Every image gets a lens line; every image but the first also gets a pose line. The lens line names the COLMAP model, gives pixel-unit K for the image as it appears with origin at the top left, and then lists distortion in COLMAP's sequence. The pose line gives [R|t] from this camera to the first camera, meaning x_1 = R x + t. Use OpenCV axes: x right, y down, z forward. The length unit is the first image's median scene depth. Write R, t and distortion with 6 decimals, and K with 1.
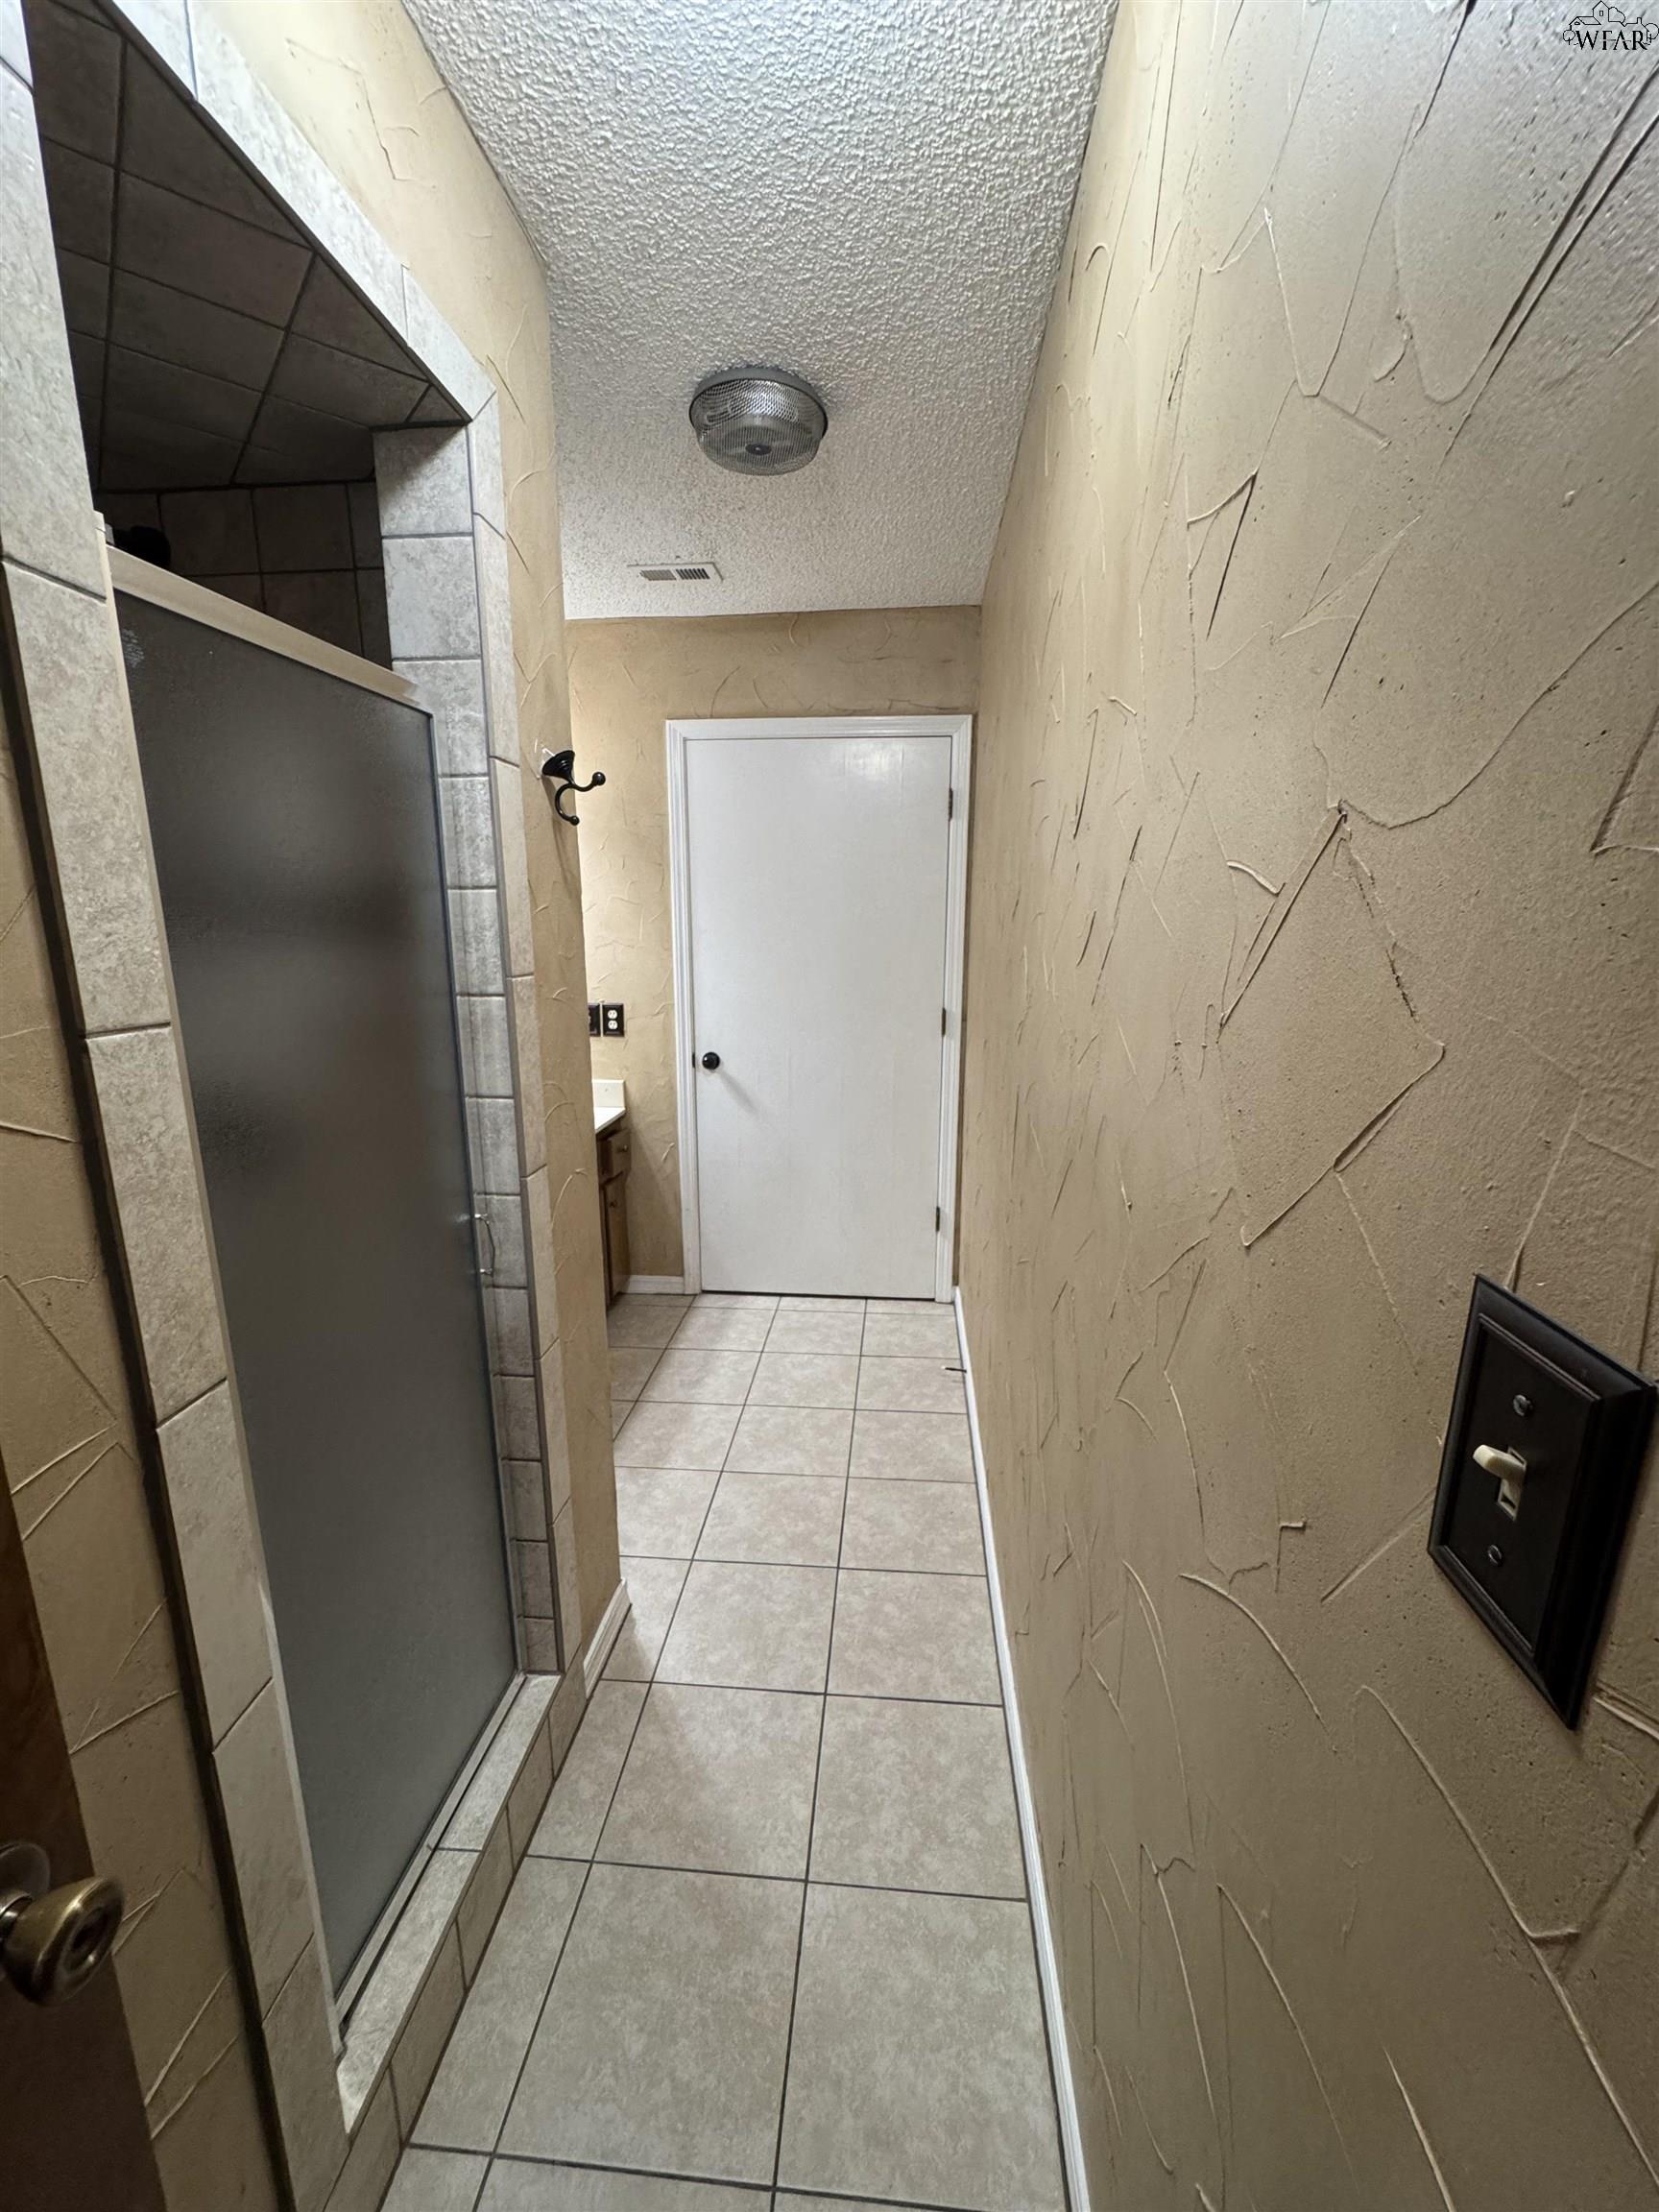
lens RADIAL K [[884.3, 0, 828.6], [0, 884.3, 1111.4], [0, 0, 1]] dist [-0.002524, 0.000510]
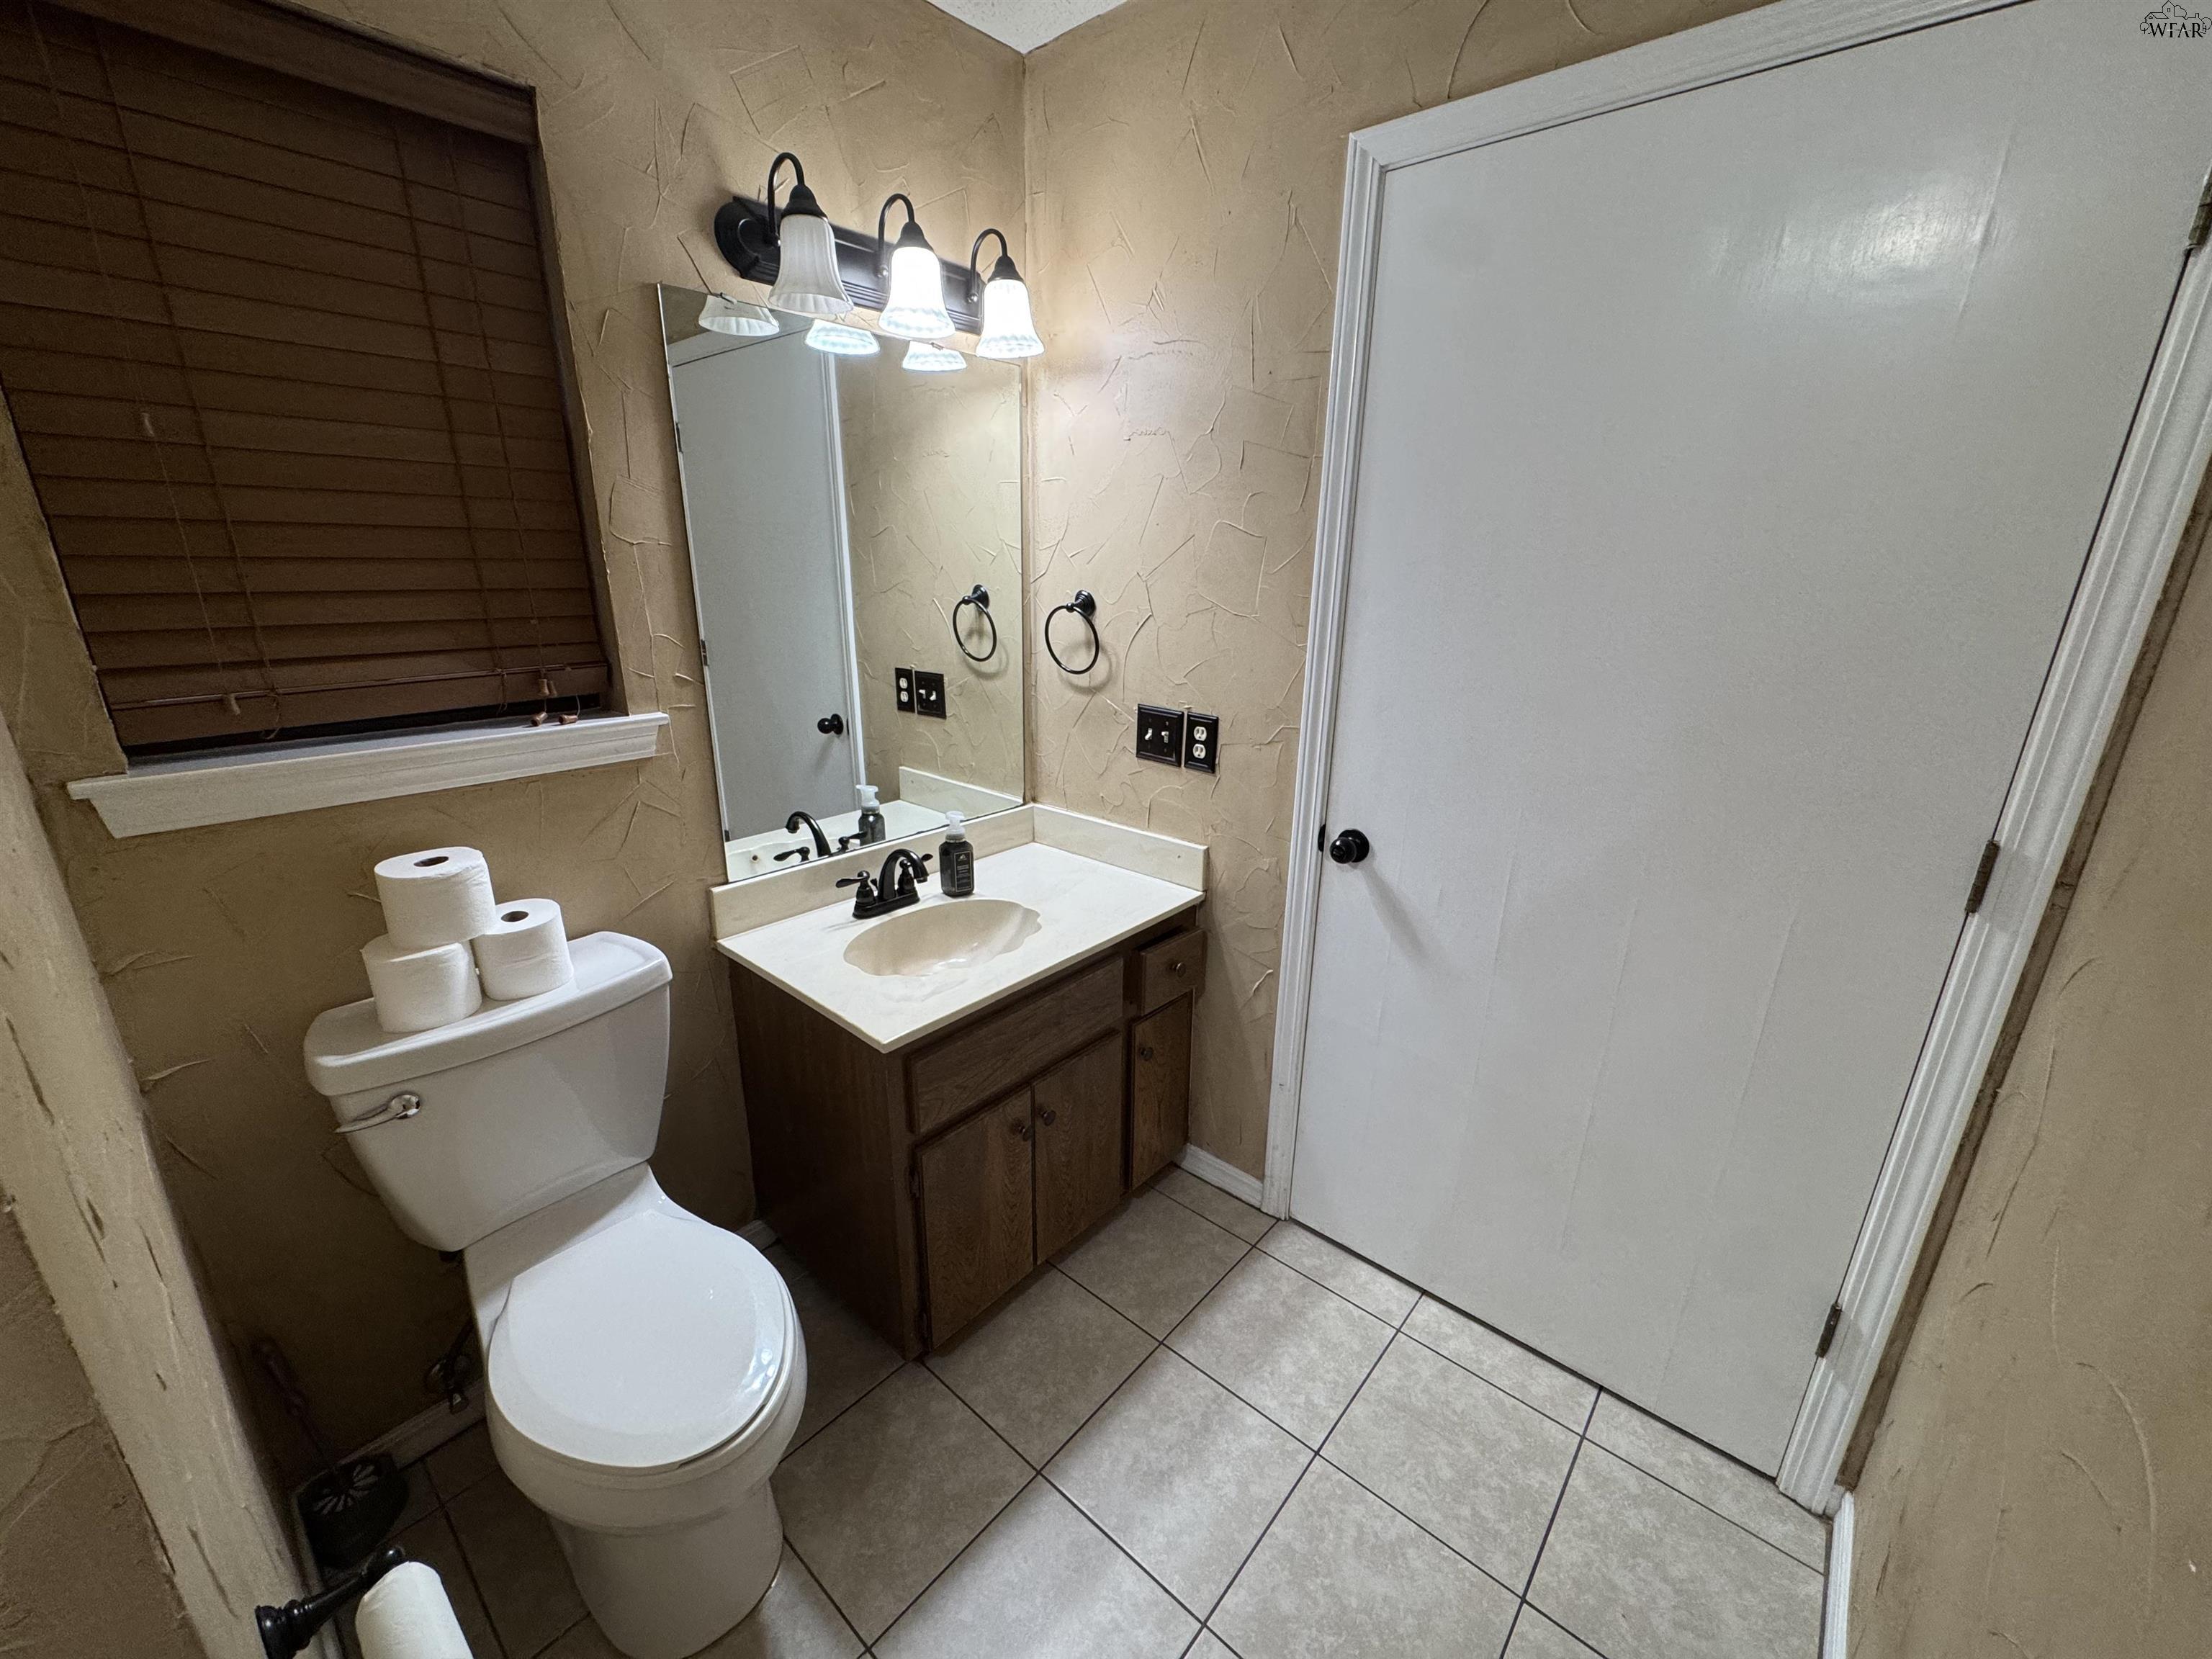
lens RADIAL K [[884.3, 0, 1104.5], [0, 884.3, 829.5], [0, 0, 1]] dist [-0.002524, 0.000510]
pose [[0.803765, 0.187079, -0.564768, 0.041800], [-0.131032, 0.981630, 0.138683, -0.119434], [0.580338, -0.037466, 0.813513, 0.491595]]
